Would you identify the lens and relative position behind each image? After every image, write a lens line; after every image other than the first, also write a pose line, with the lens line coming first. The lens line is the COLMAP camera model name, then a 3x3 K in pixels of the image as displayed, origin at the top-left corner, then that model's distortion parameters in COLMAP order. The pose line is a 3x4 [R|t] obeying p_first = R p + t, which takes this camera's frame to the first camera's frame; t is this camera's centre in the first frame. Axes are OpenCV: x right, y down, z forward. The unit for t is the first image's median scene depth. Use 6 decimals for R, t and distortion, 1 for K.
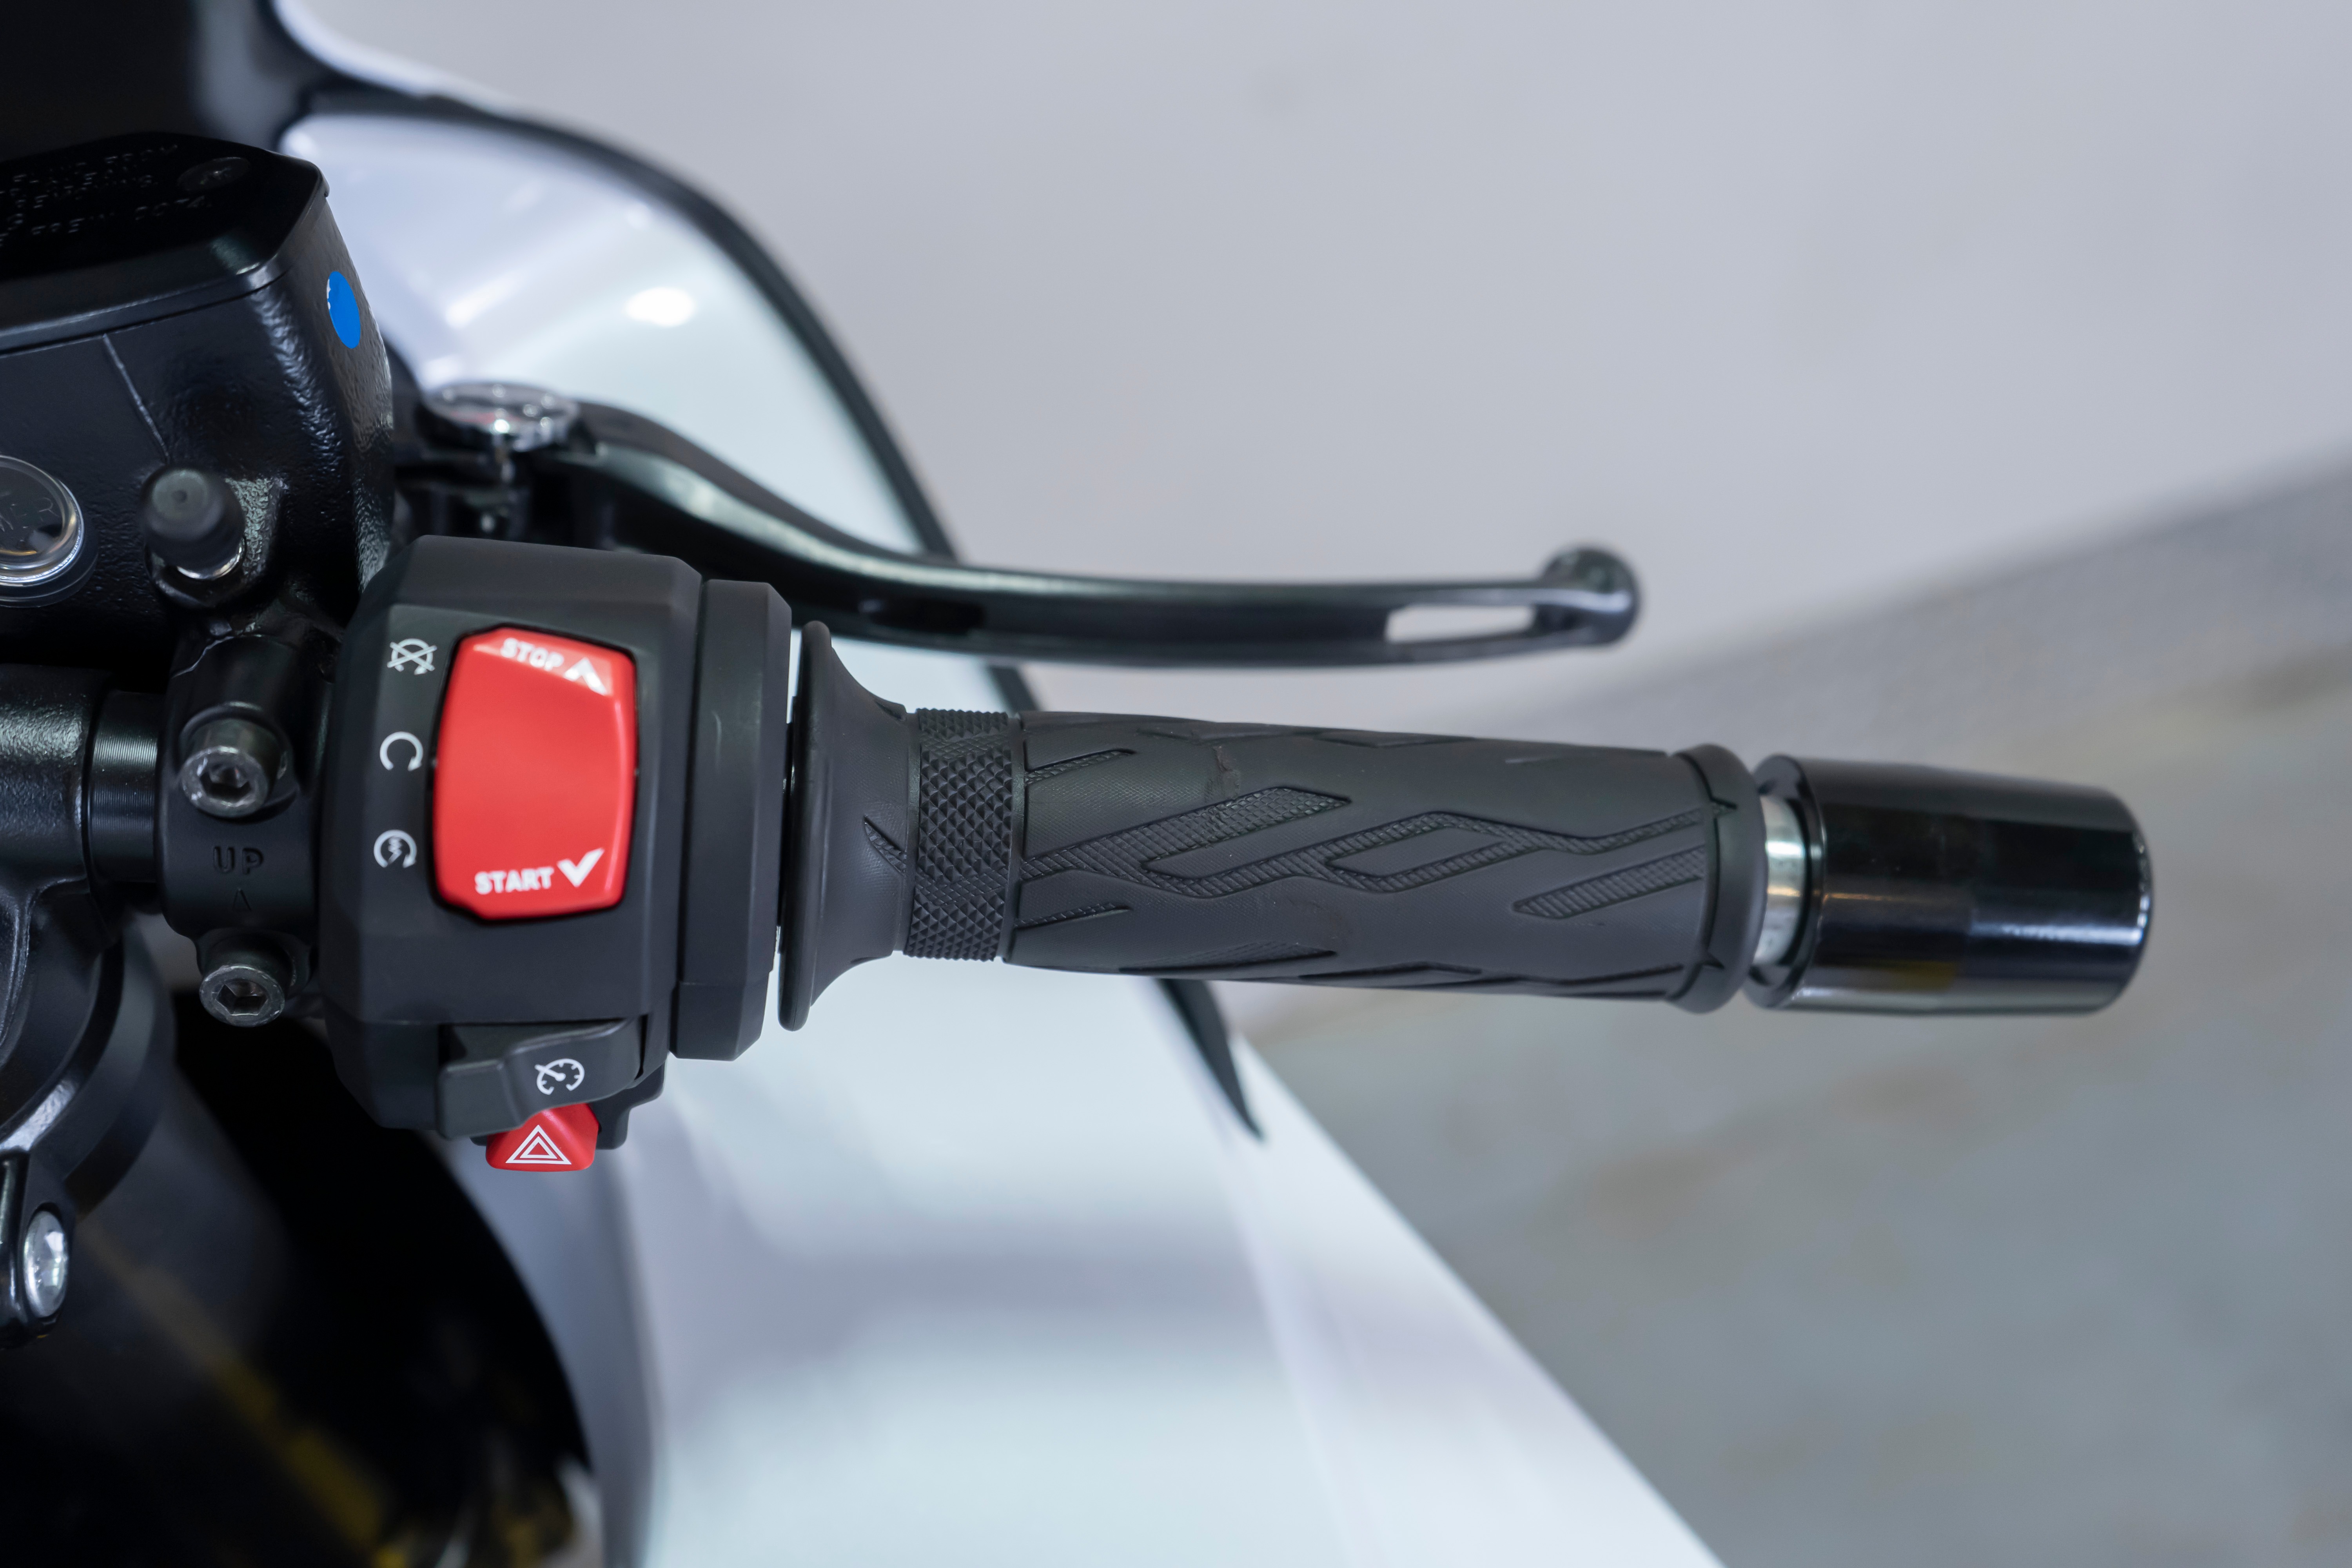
lens RADIAL K [[2576.8, 0, 1169.6], [0, 2576.8, 772.8], [0, 0, 1]] dist [0.023910, 0.000000]
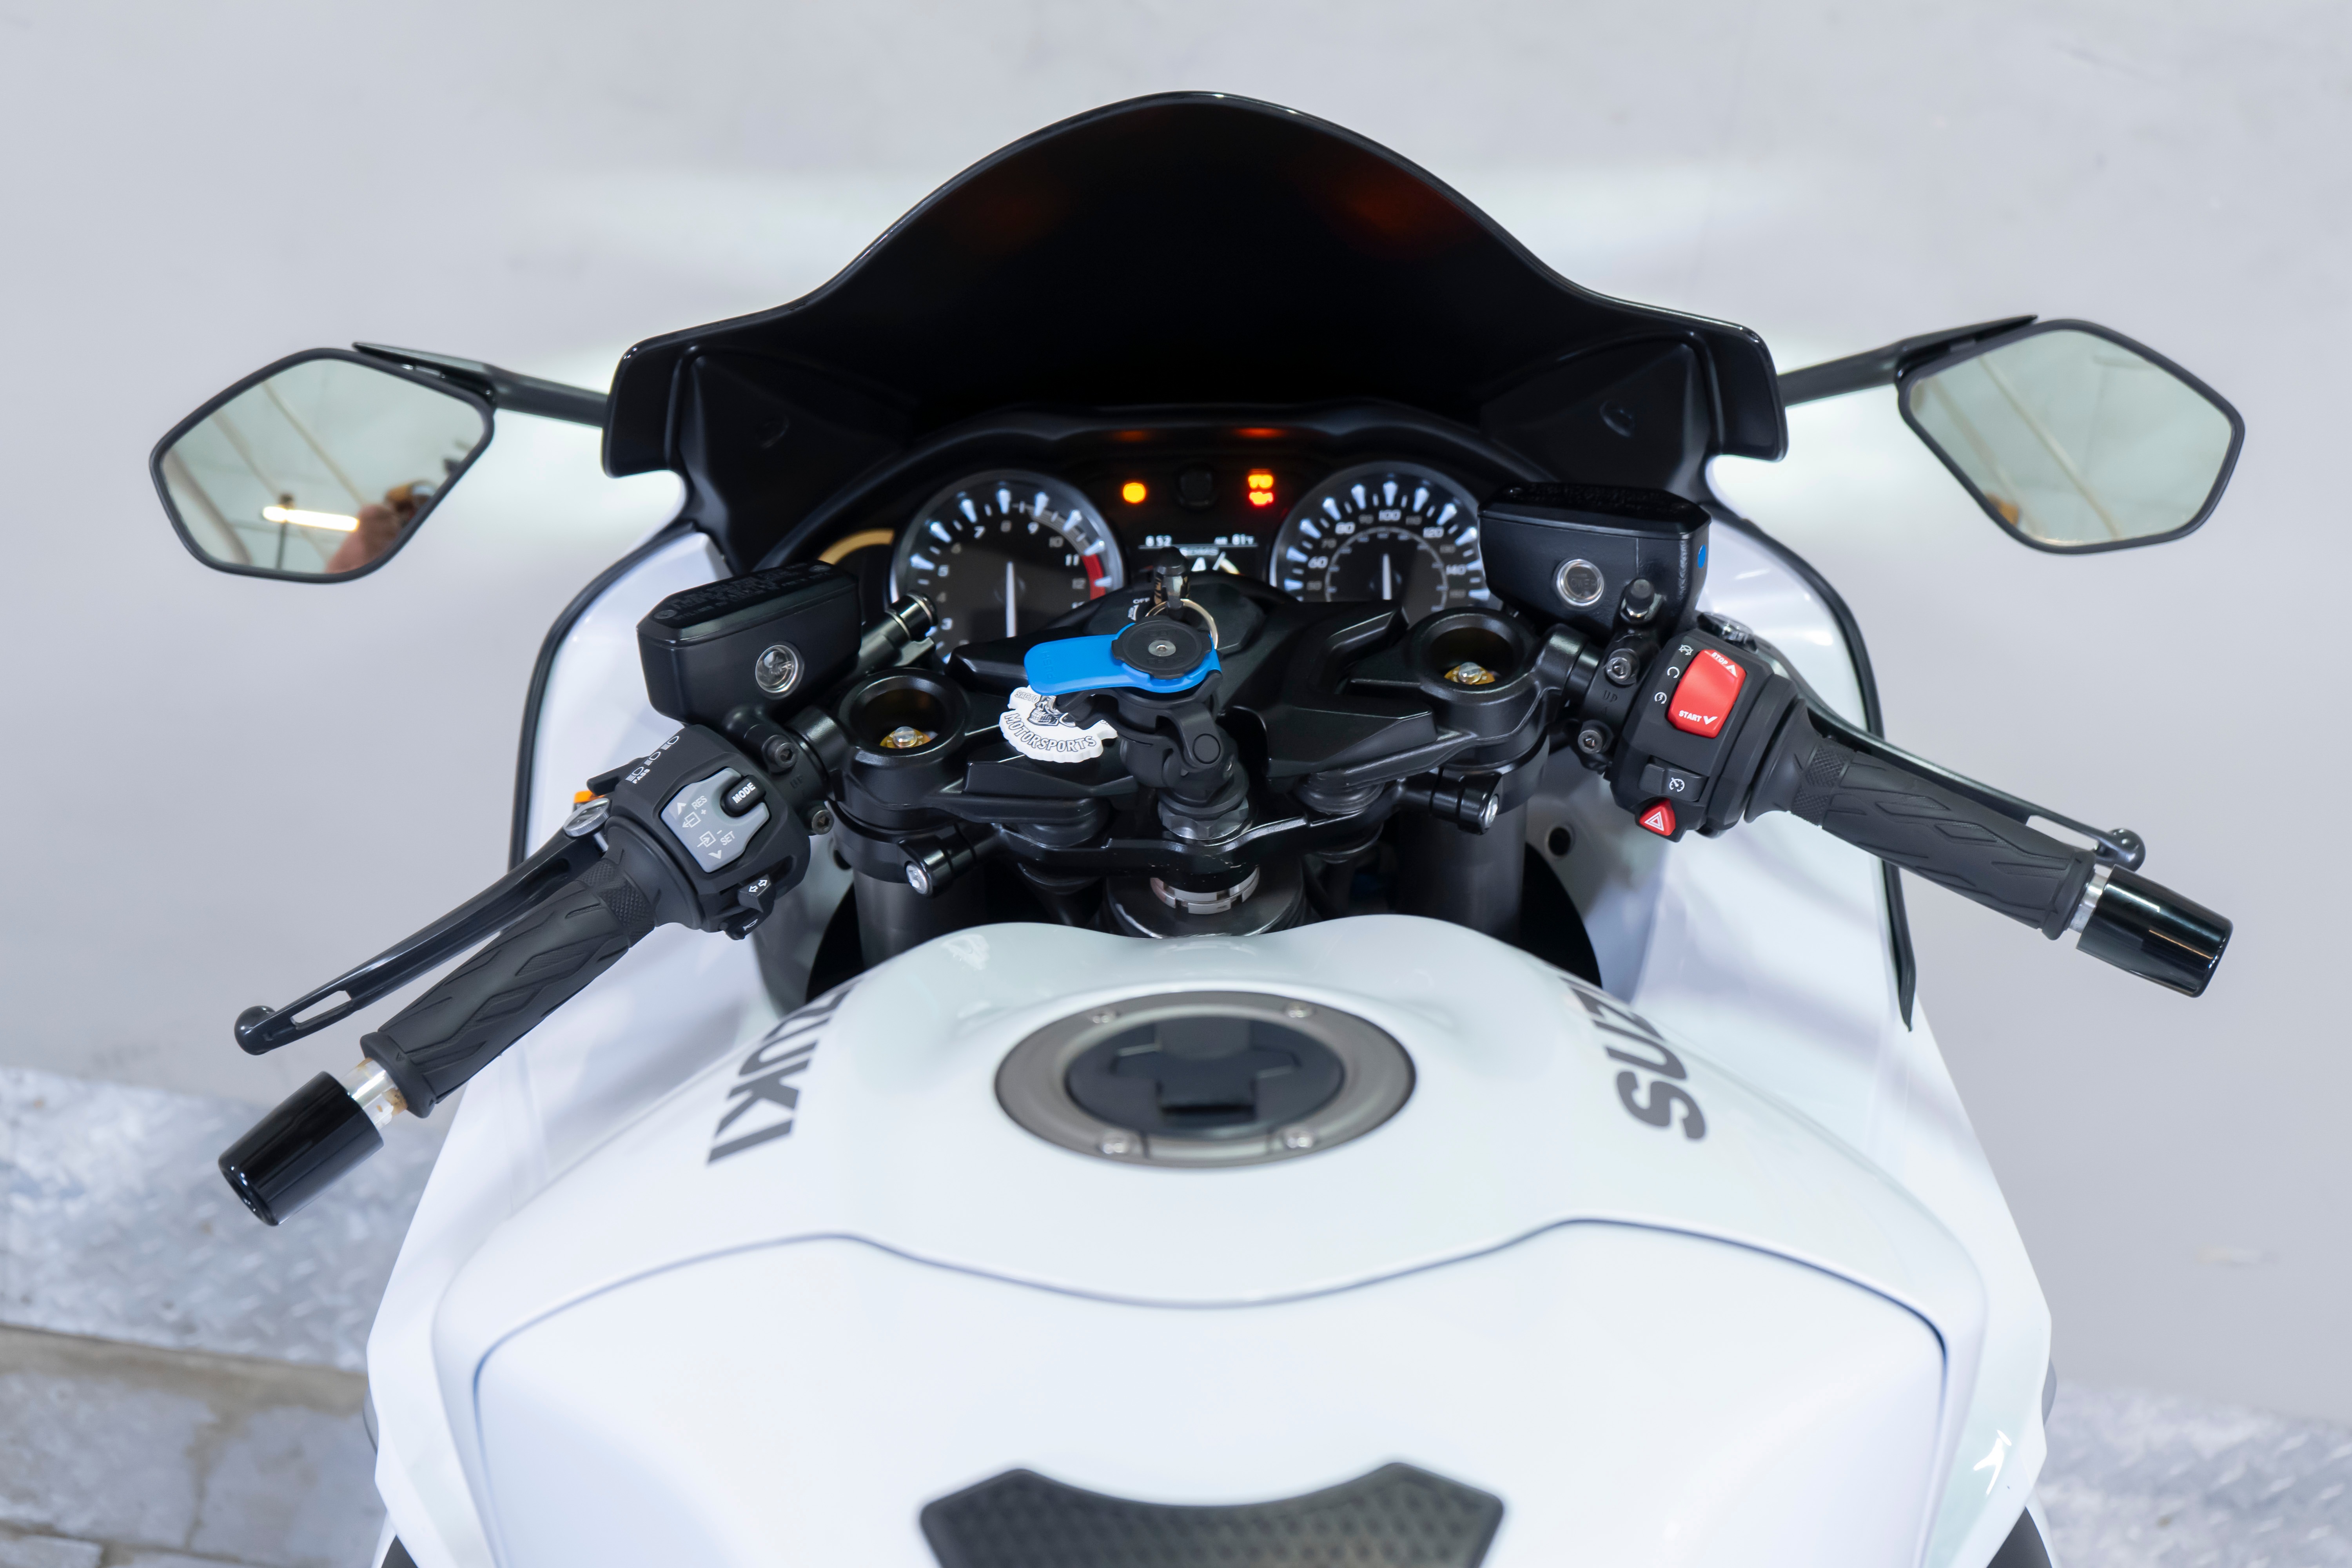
lens RADIAL K [[3610.6, 0, 1177.7], [0, 3610.6, 787.0], [0, 0, 1]] dist [-0.094533, 0.000000]
pose [[0.869285, 0.320983, -0.375918, 0.917709], [-0.399081, 0.904471, -0.150553, 1.049600], [0.291682, 0.280896, 0.914341, -3.308862]]
